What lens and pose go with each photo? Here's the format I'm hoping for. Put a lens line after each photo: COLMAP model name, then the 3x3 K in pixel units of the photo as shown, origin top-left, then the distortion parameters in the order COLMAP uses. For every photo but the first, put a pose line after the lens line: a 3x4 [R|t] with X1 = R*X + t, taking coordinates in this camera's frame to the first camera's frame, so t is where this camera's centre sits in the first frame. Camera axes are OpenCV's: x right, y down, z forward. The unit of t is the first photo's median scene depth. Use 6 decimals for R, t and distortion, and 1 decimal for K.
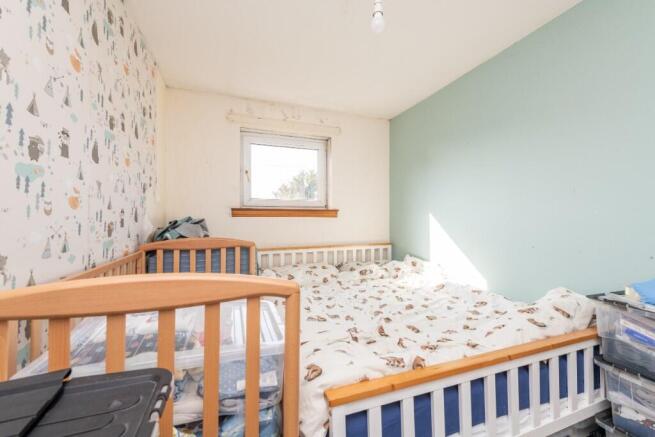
lens RADIAL K [[261.1, 0, 326.6], [0, 261.1, 217.2], [0, 0, 1]] dist [0.003914, -0.000308]
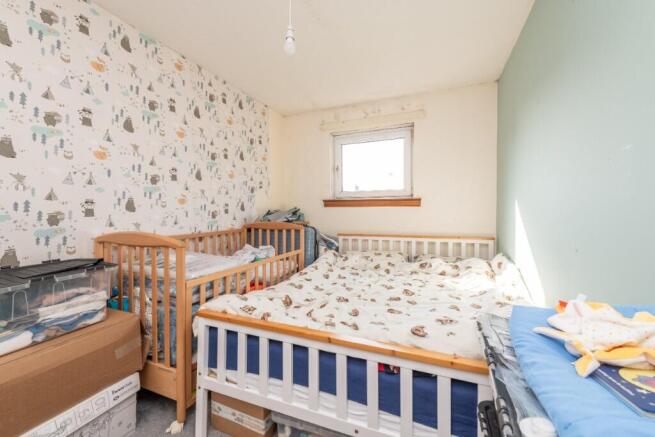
lens RADIAL K [[261.1, 0, 326.8], [0, 261.1, 215.6], [0, 0, 1]] dist [0.003914, -0.000308]
pose [[0.739289, 0.010656, -0.673305, 0.470134], [0.010666, 0.999564, 0.027531, 0.004504], [0.673304, -0.027535, 0.738853, 0.080594]]
